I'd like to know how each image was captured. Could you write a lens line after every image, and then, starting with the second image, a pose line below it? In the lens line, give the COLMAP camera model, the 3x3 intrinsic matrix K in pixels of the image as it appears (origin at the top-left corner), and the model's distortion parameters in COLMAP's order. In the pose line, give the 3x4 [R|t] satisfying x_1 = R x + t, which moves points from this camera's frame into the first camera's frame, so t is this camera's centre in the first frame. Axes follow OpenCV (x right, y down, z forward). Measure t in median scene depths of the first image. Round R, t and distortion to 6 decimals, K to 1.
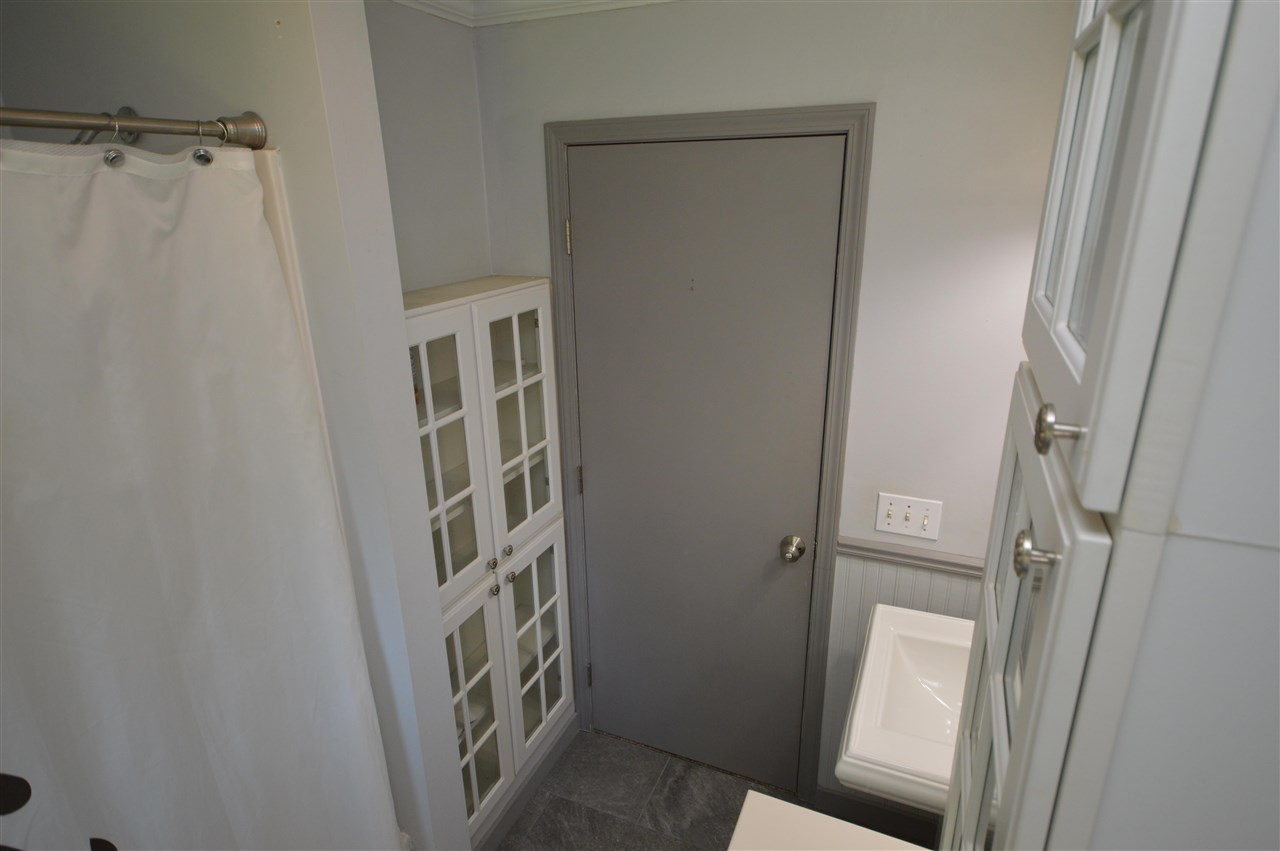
lens RADIAL K [[706.5, 0, 642.8], [0, 706.5, 428.1], [0, 0, 1]] dist [0.017143, -0.003104]
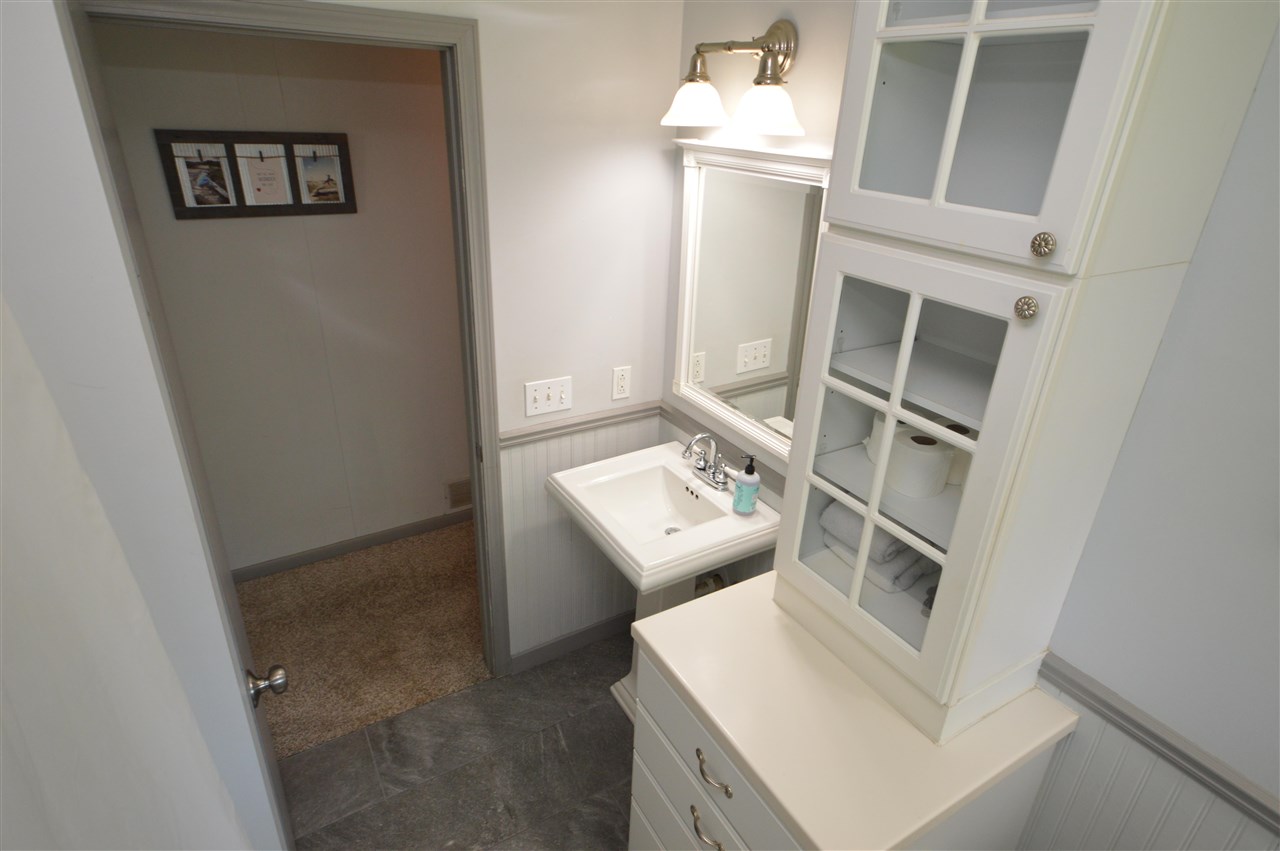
lens RADIAL K [[706.5, 0, 649.2], [0, 706.5, 428.5], [0, 0, 1]] dist [0.017143, -0.003104]
pose [[0.567354, -0.313084, 0.761635, -0.423323], [0.221863, 0.948820, 0.224761, -0.049514], [-0.793023, 0.041459, 0.607779, 0.144874]]
